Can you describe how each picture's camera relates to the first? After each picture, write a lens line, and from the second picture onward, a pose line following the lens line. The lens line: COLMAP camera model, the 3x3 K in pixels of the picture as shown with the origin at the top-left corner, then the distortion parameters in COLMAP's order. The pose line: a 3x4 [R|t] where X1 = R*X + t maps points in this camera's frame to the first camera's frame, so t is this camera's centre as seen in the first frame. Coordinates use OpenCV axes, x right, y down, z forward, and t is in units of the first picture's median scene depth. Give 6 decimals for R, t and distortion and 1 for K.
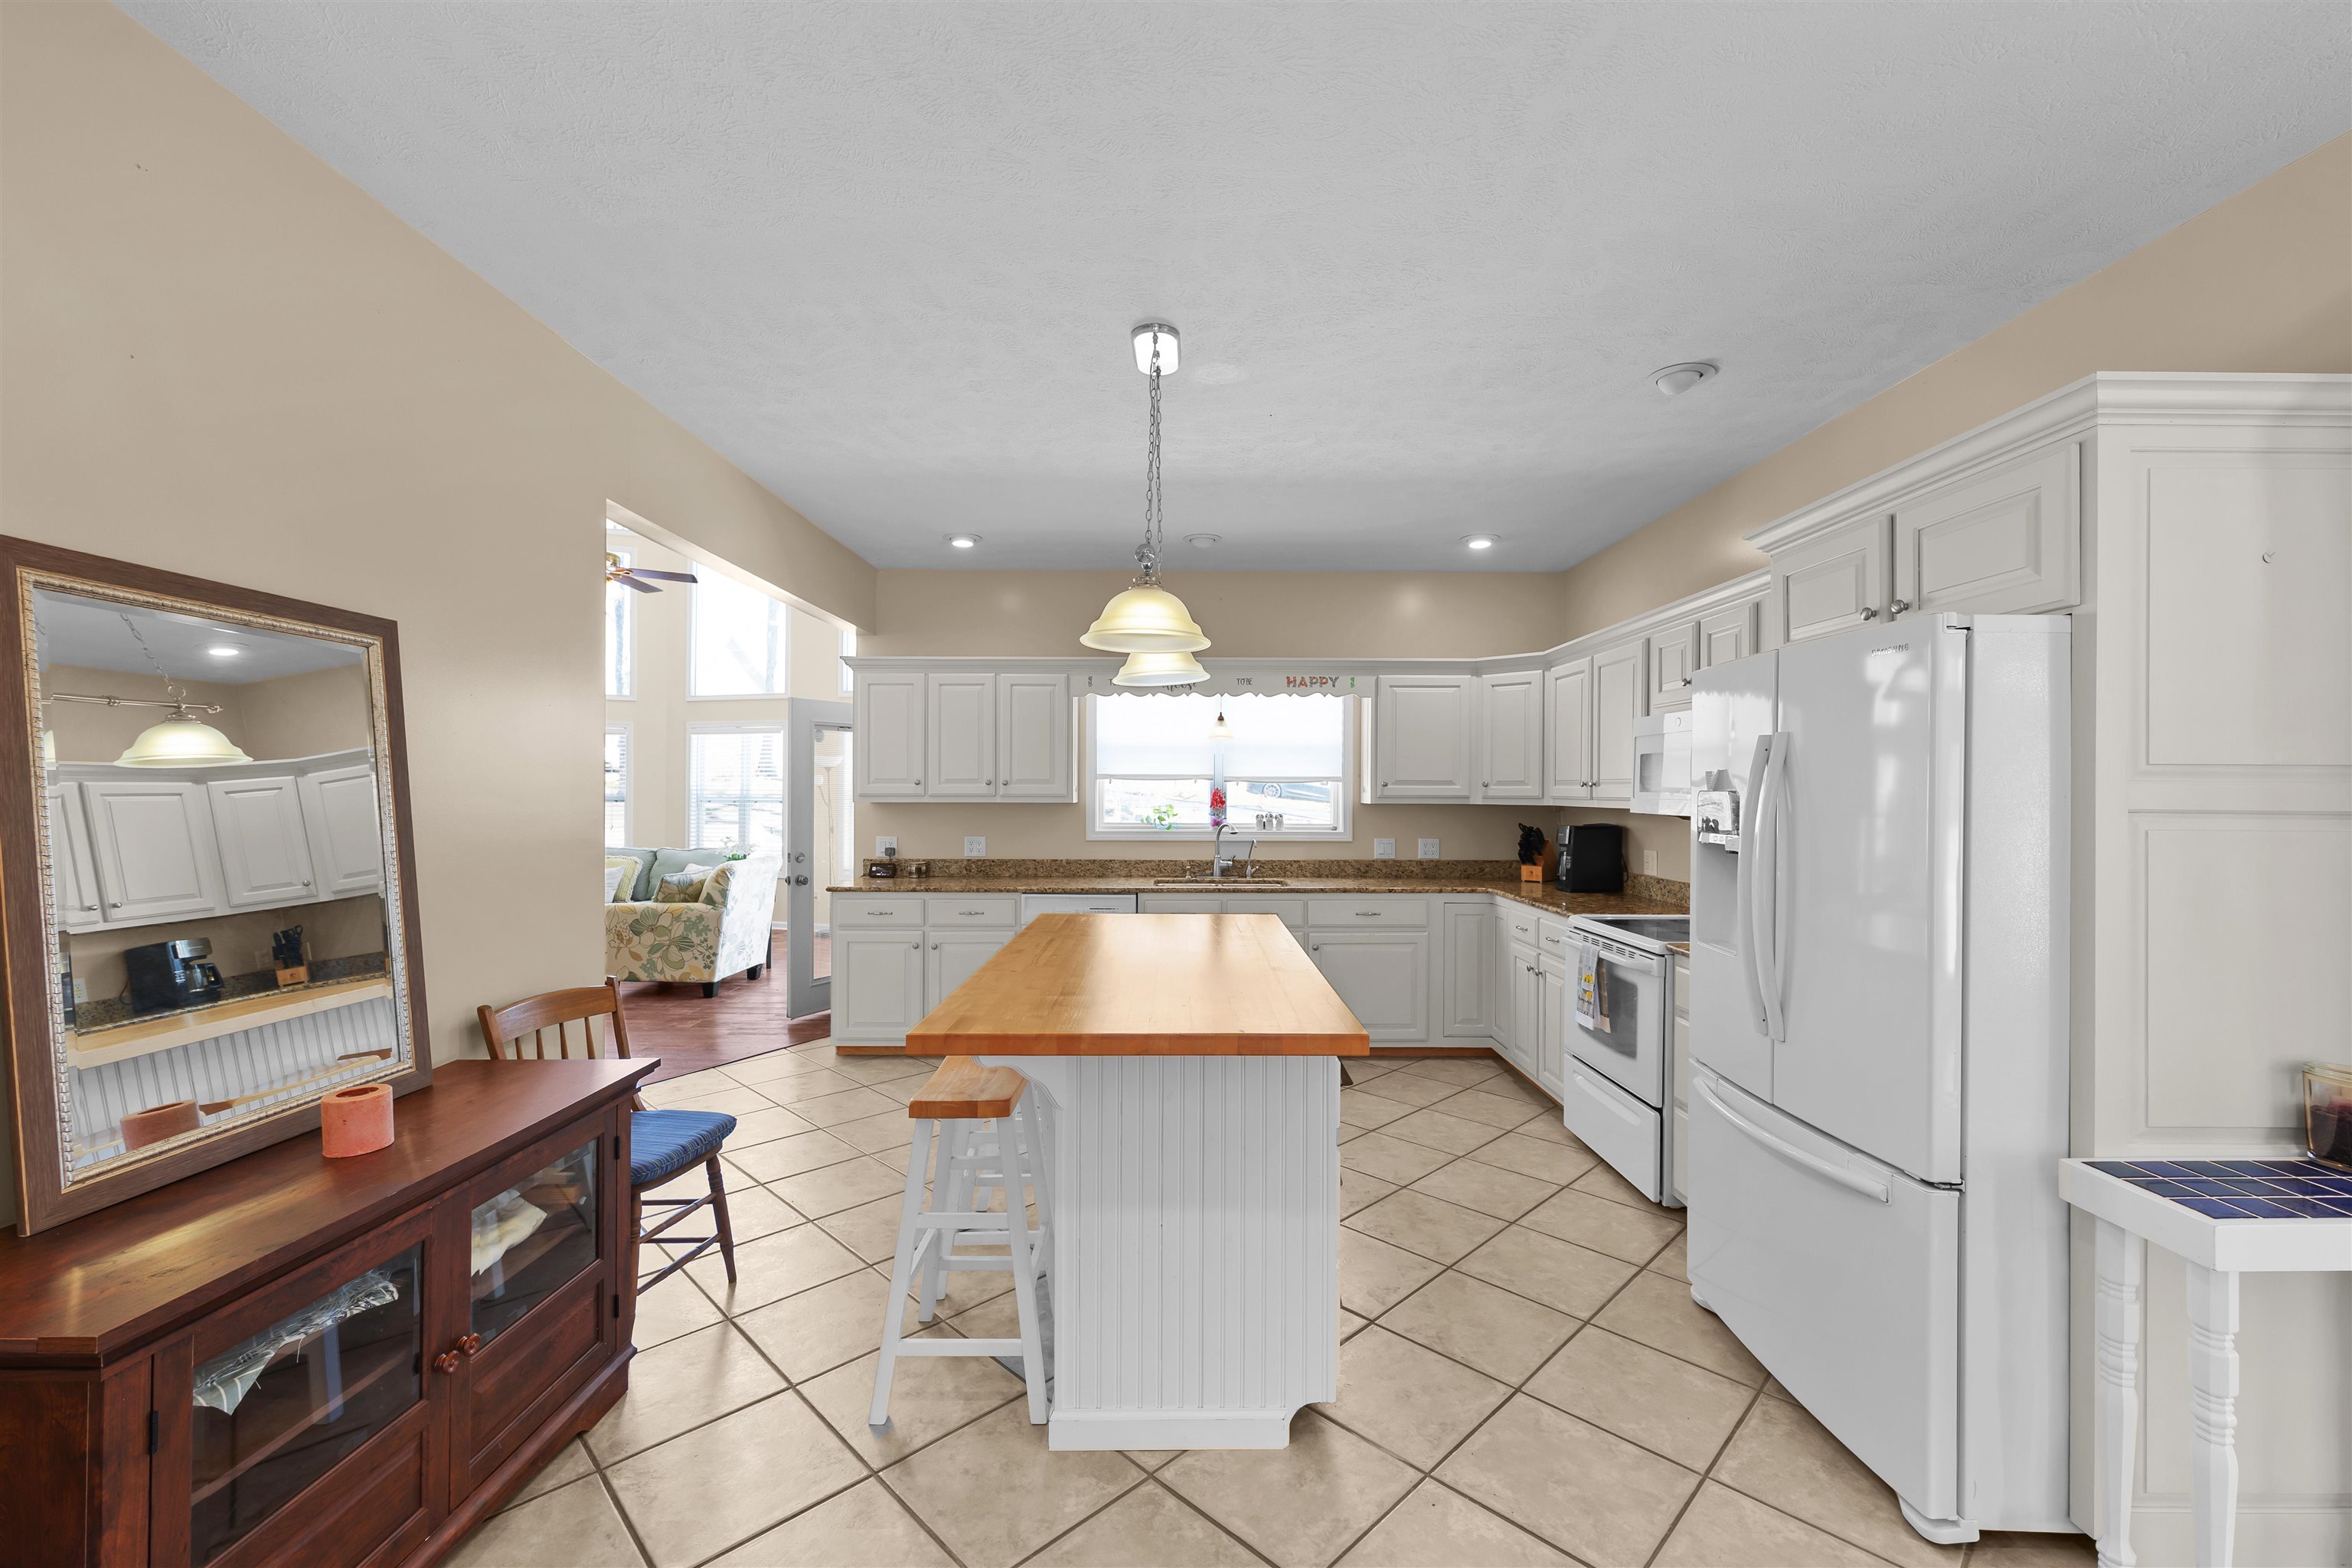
lens RADIAL K [[944.7, 0, 1167.1], [0, 944.7, 785.3], [0, 0, 1]] dist [0.000658, 0.000193]
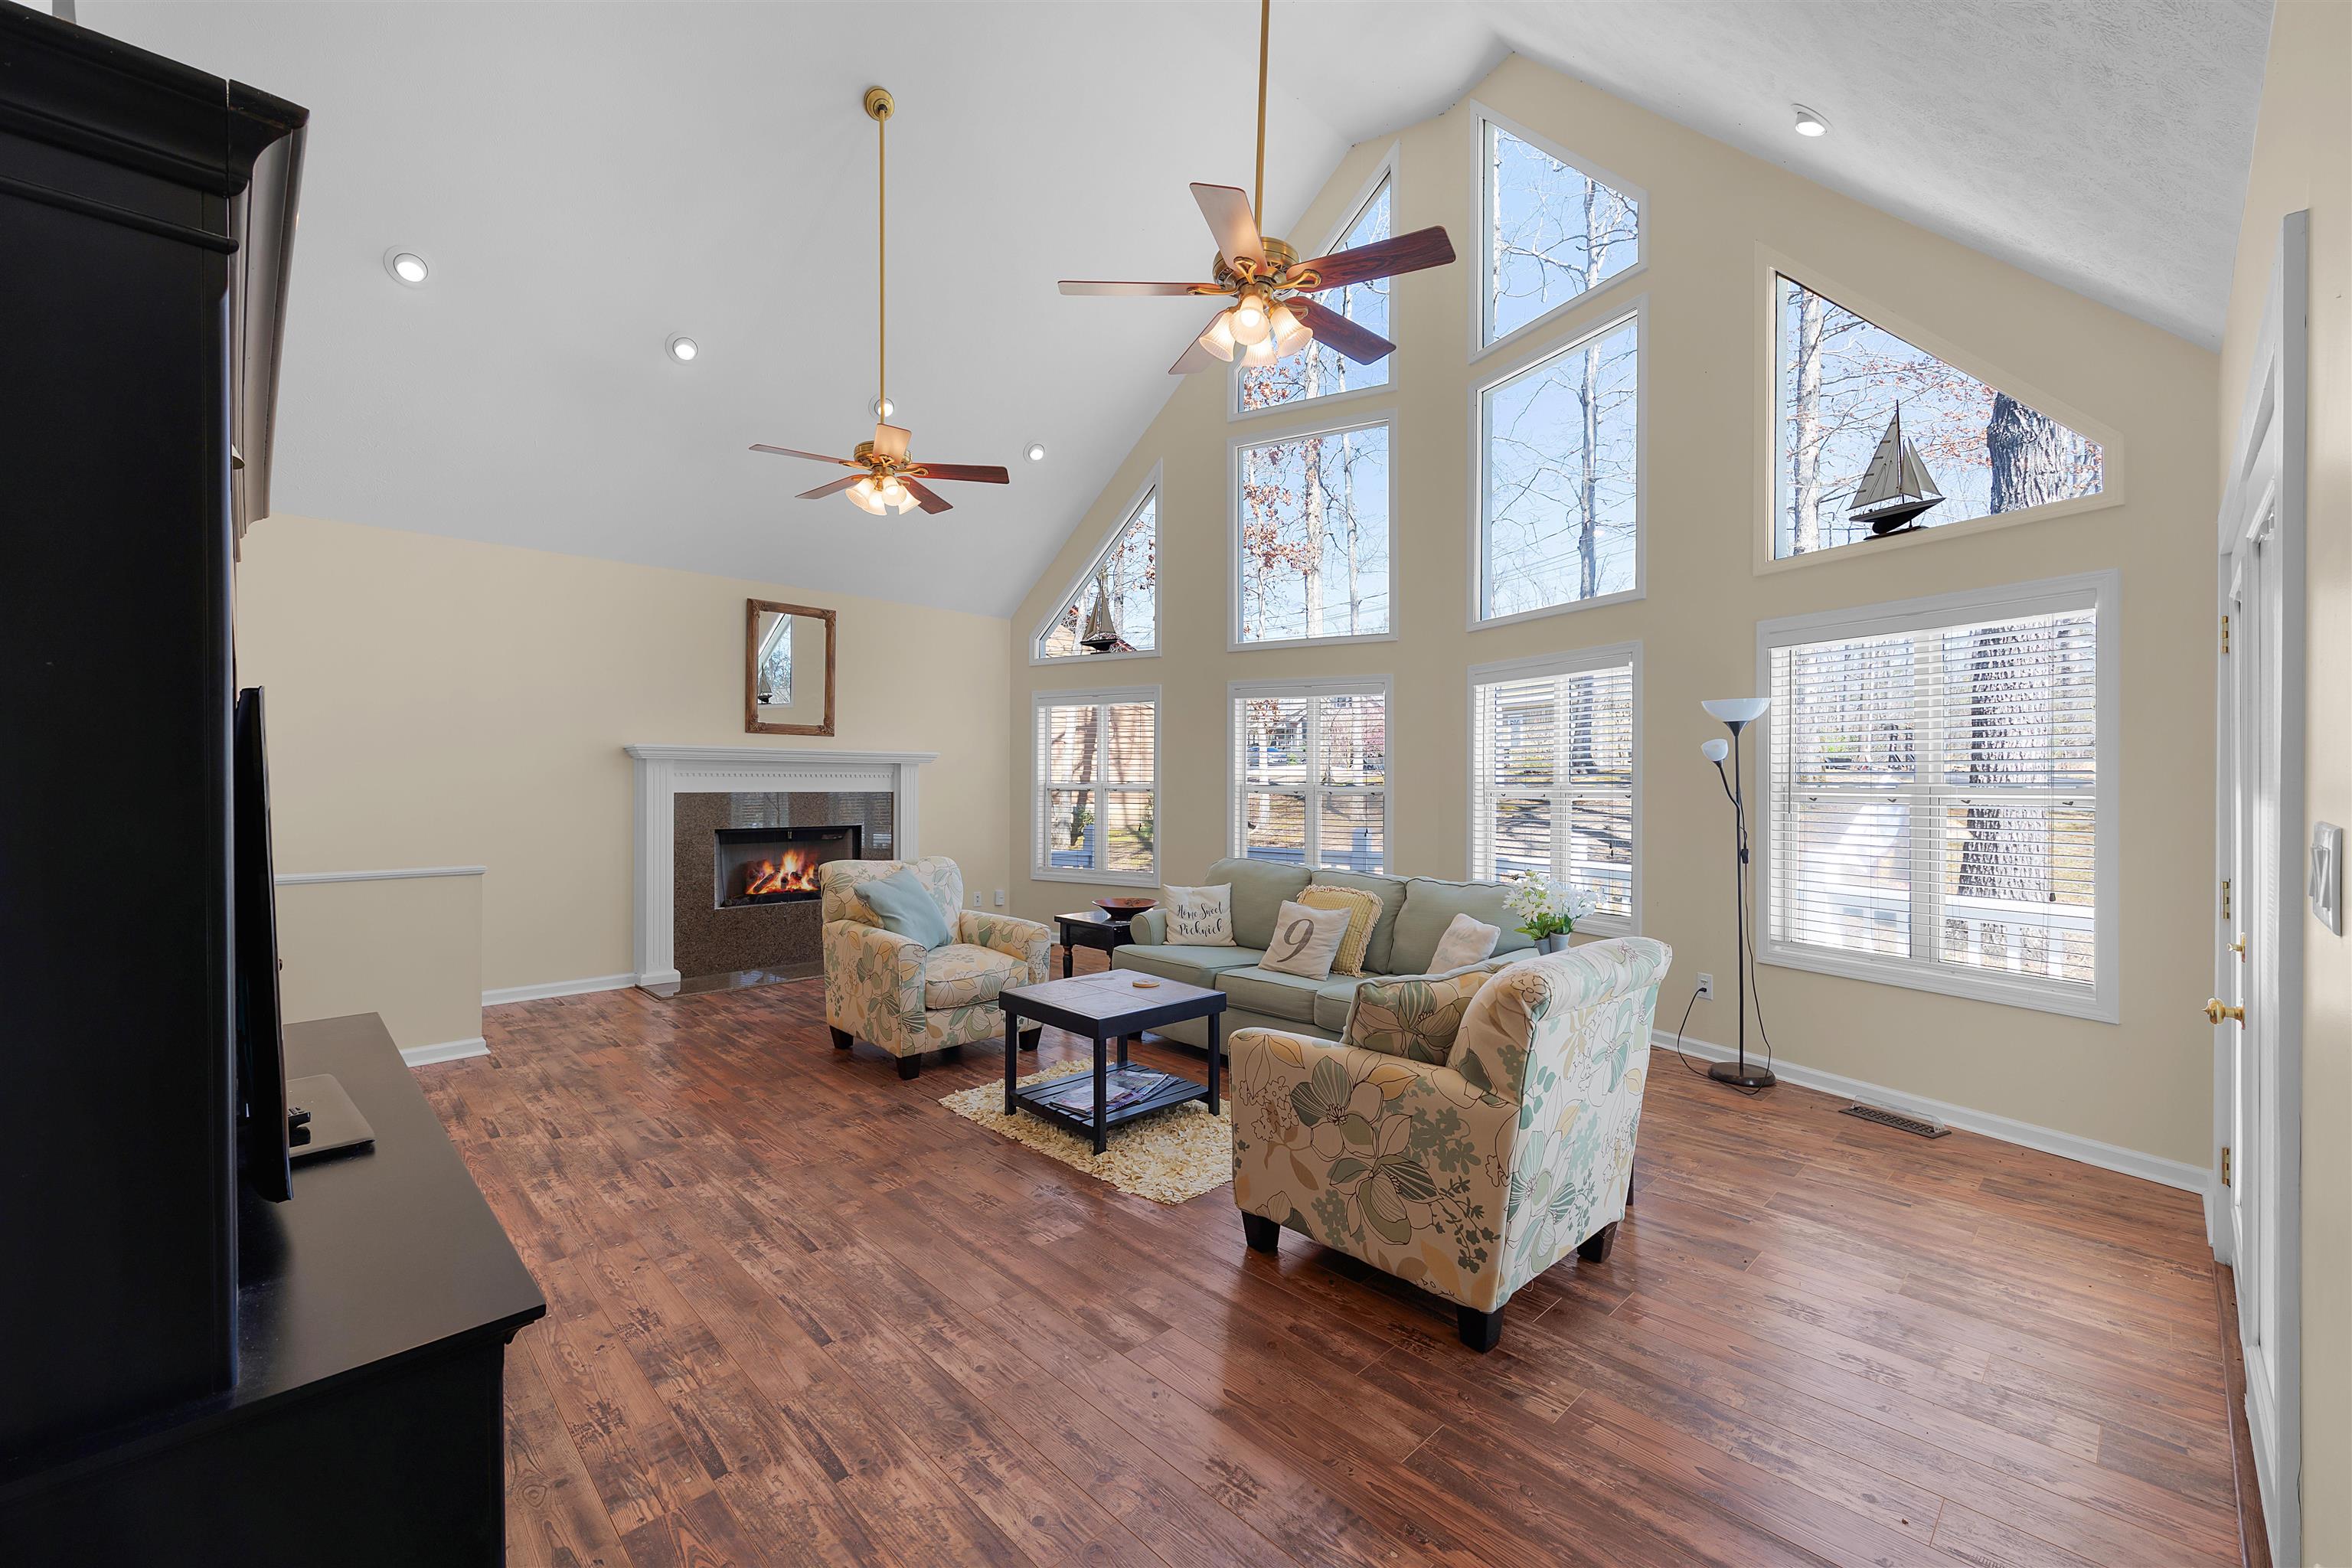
lens RADIAL K [[944.7, 0, 1189.0], [0, 944.7, 778.7], [0, 0, 1]] dist [0.000658, 0.000193]
pose [[0.703459, -0.001635, -0.710734, -0.310265], [-0.001533, 0.999992, -0.003819, 0.015465], [0.710734, 0.003776, 0.703451, 0.678397]]
